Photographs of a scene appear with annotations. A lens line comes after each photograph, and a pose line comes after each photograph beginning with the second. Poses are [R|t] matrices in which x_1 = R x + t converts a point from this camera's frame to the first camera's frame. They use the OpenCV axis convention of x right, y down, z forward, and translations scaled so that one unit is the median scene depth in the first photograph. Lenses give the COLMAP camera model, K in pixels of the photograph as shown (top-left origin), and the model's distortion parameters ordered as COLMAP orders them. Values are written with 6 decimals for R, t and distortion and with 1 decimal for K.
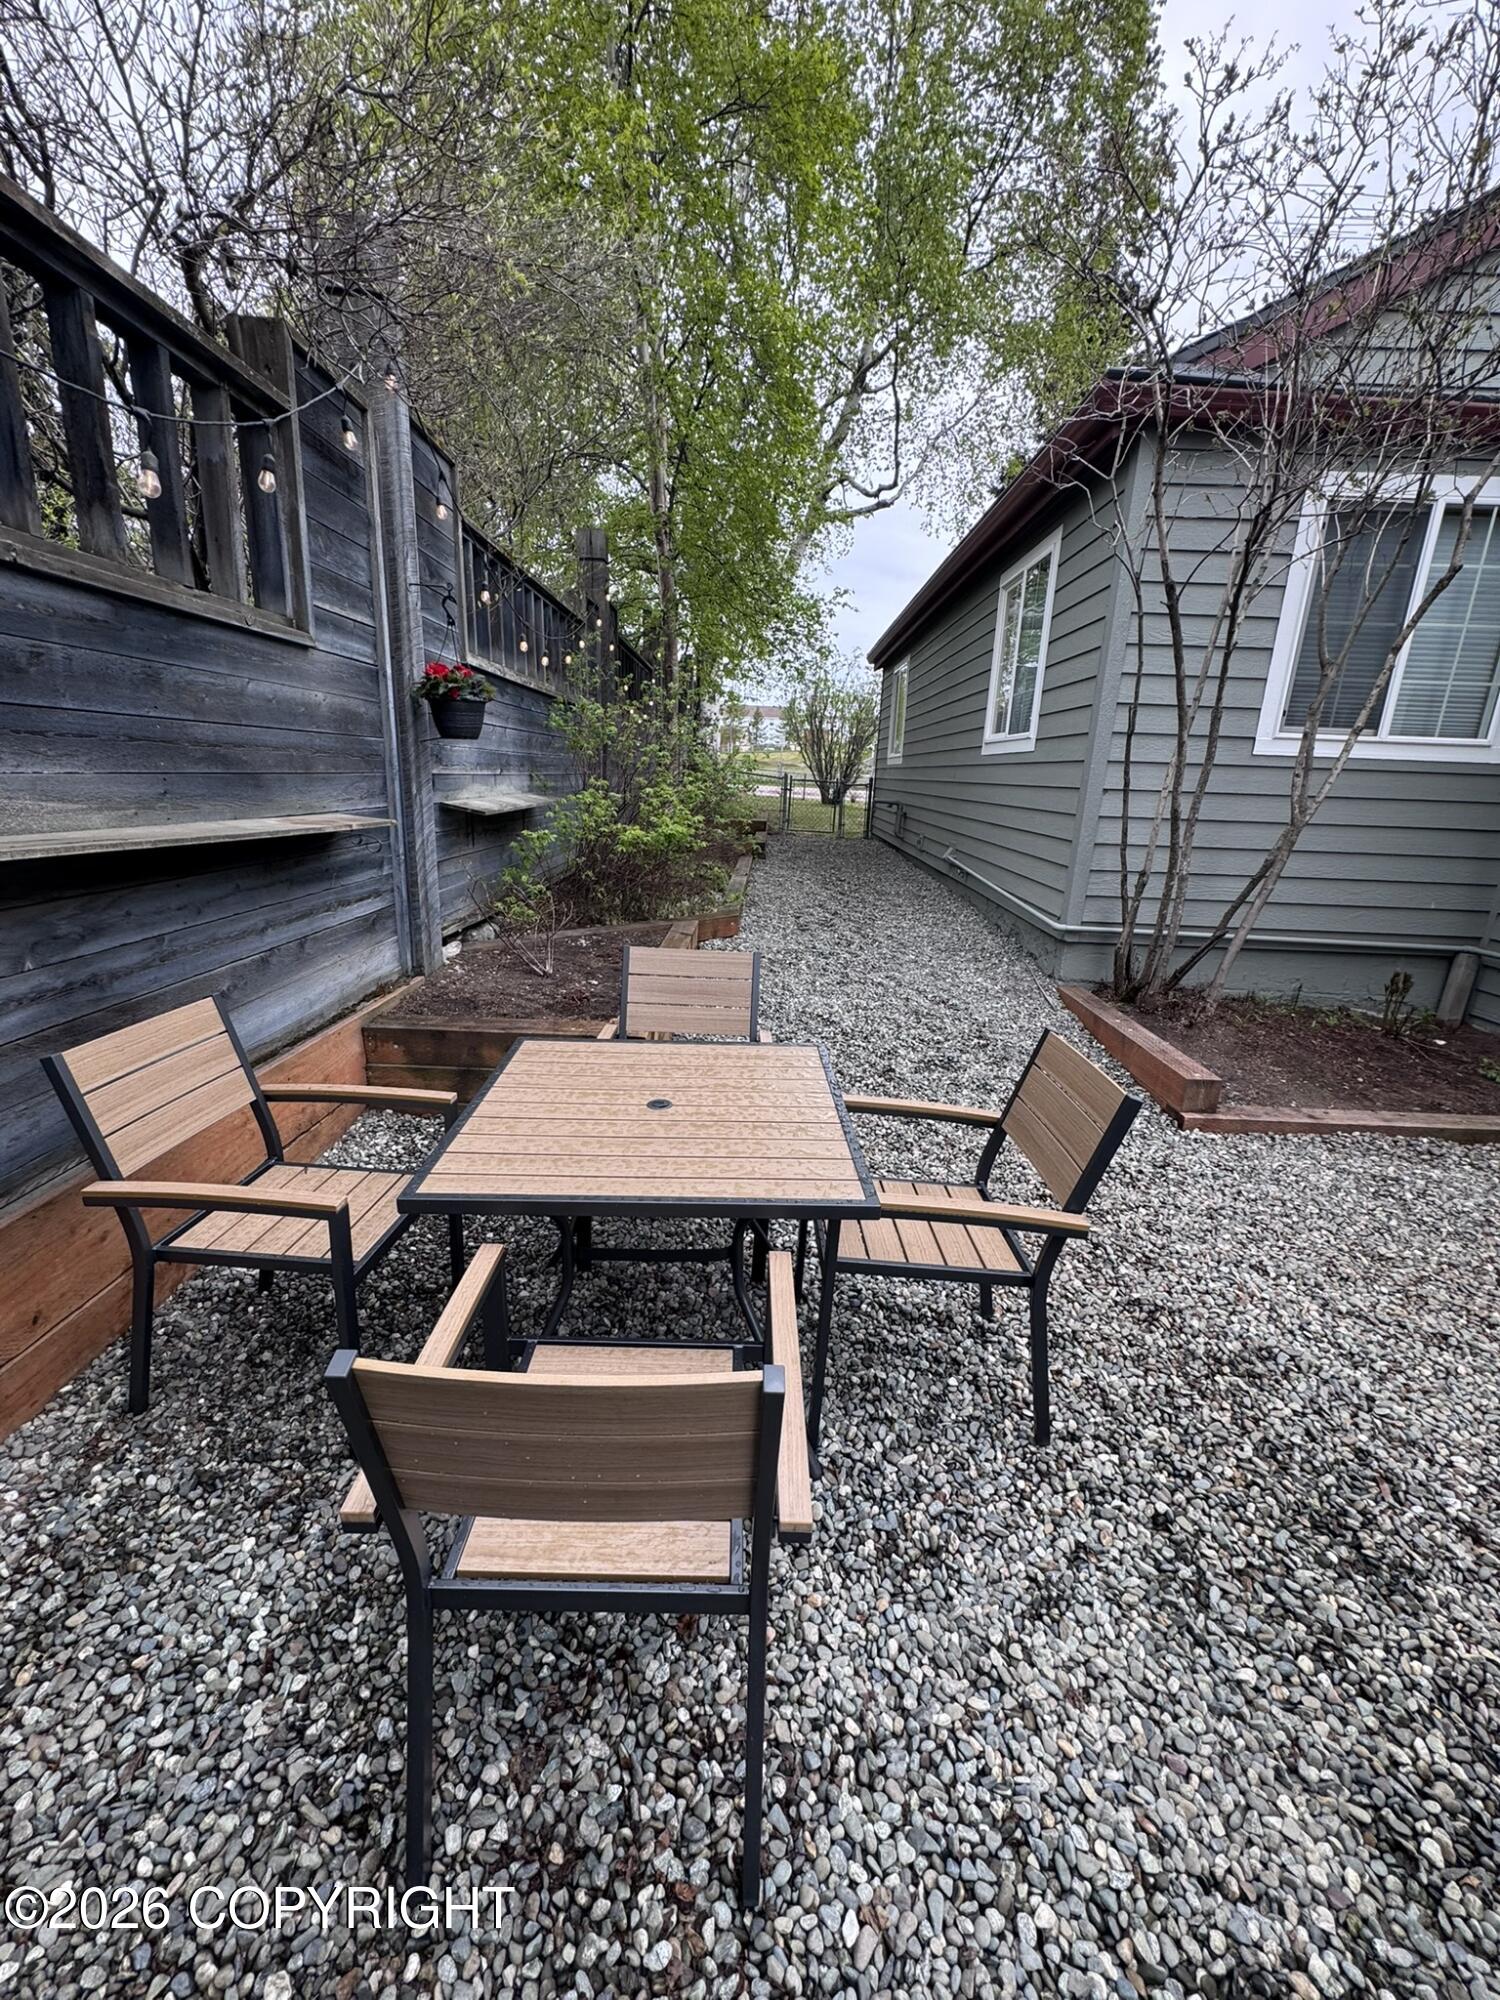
lens RADIAL K [[789.9, 0, 750.0], [0, 789.9, 1000.0], [0, 0, 1]] dist [-0.002848, -0.000194]
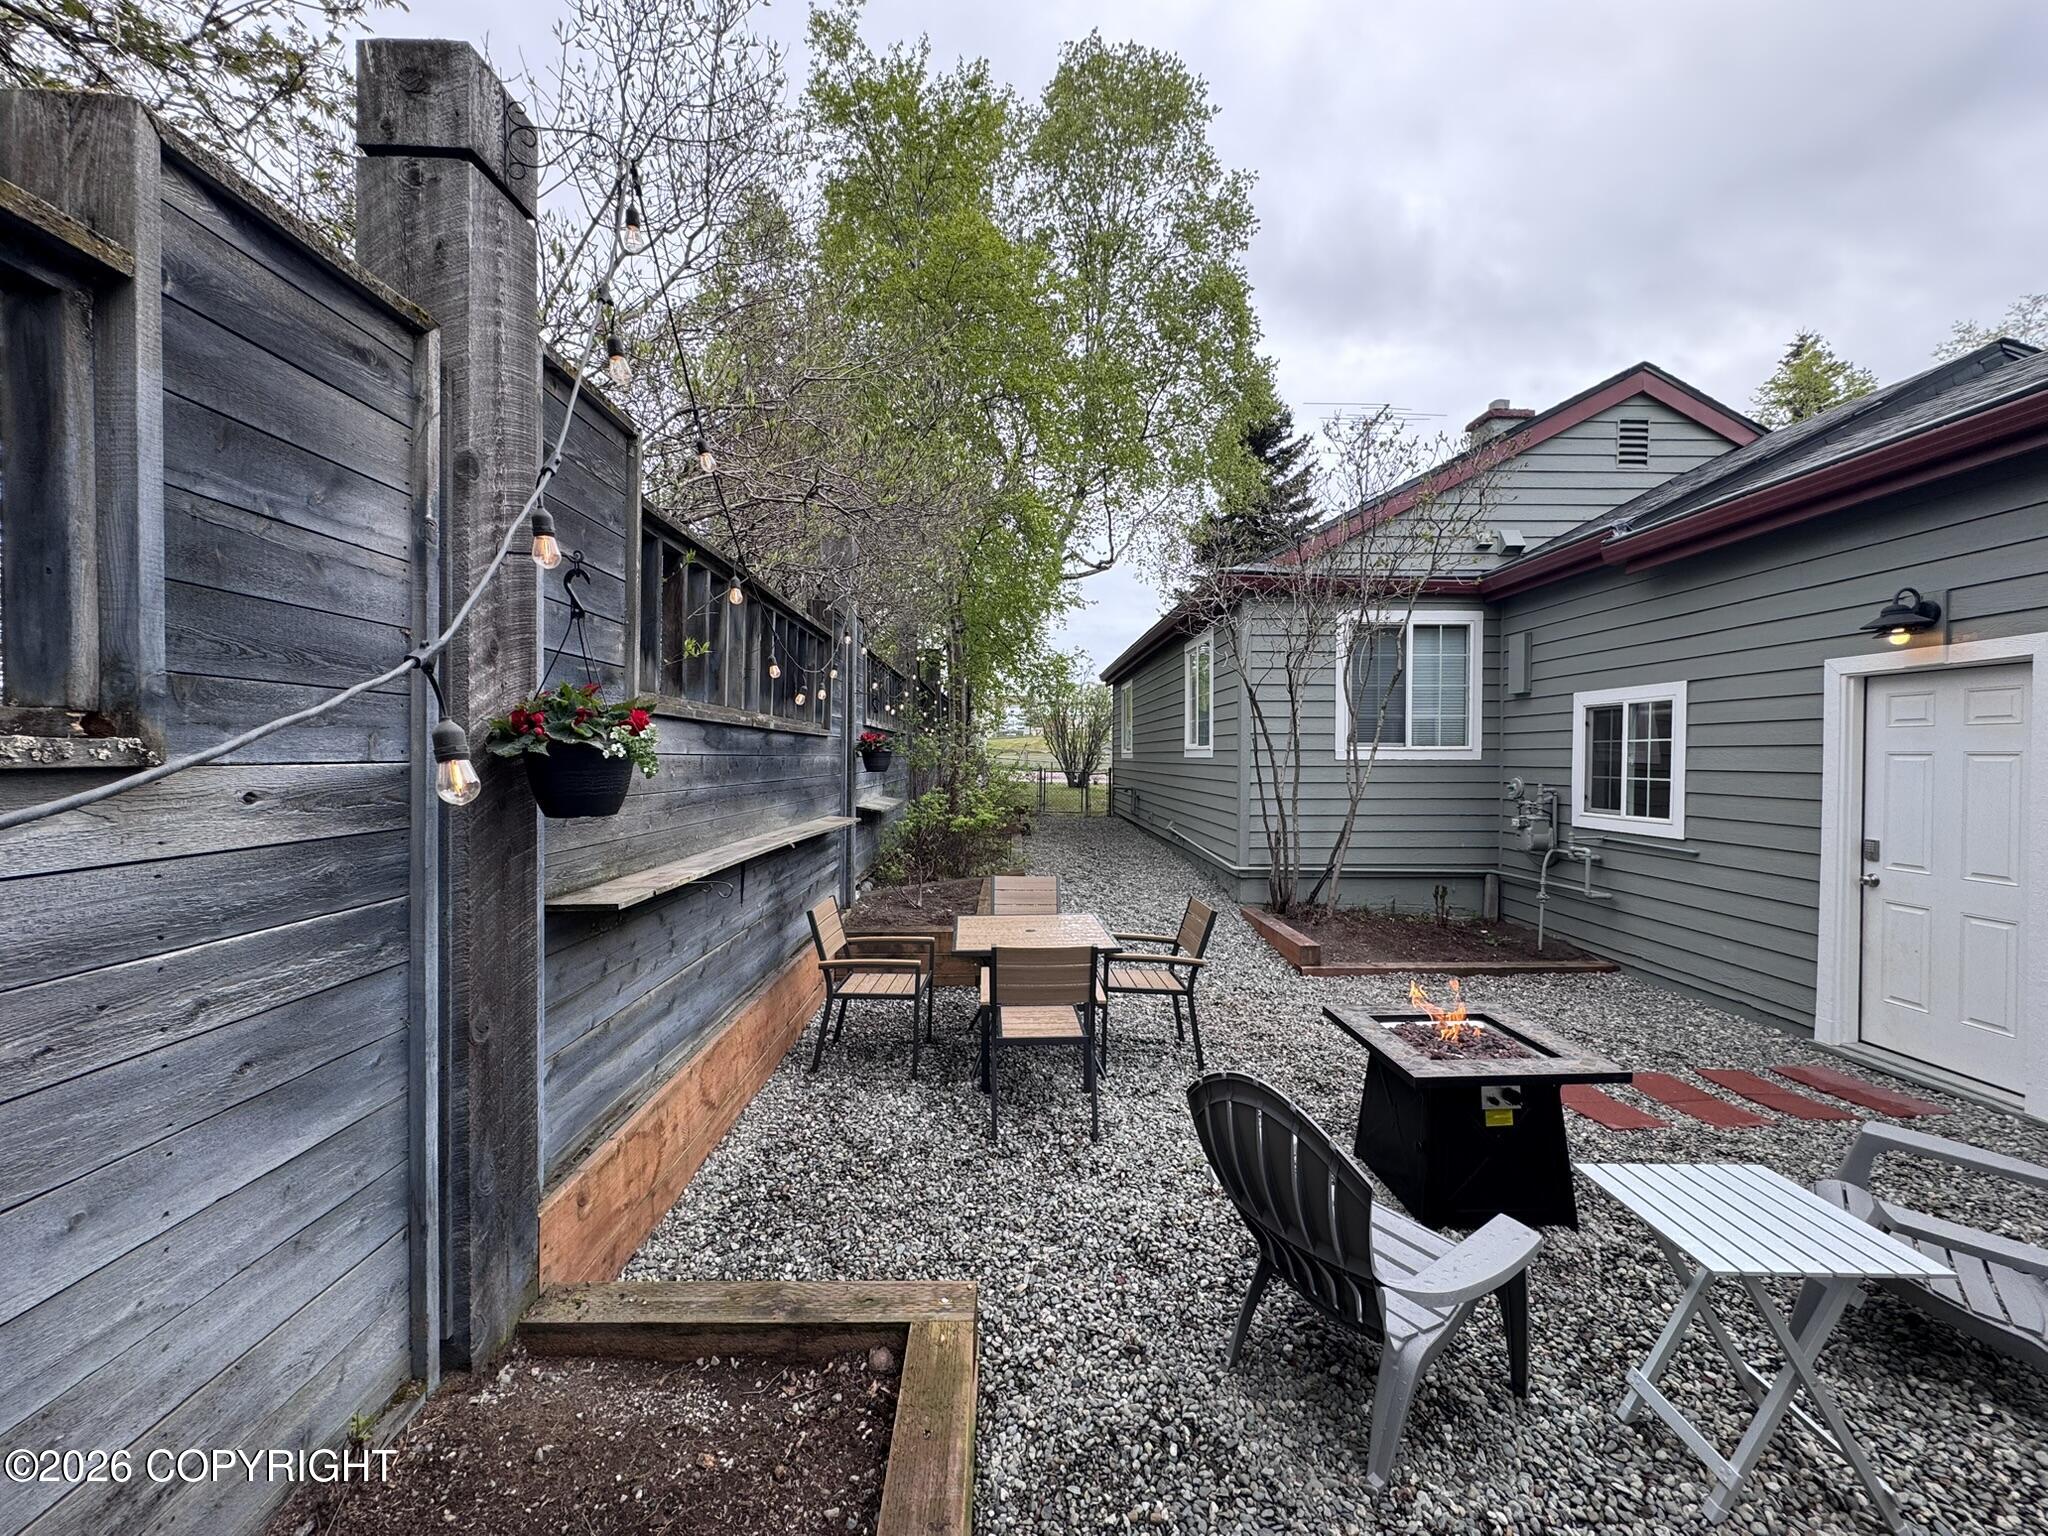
lens RADIAL K [[808.9, 0, 1024.0], [0, 808.9, 768.0], [0, 0, 1]] dist [-0.002848, -0.000194]
pose [[0.998581, -0.035798, 0.039419, -0.084338], [0.044866, 0.964345, -0.260818, 0.117076], [-0.028677, 0.262216, 0.964583, -0.595634]]
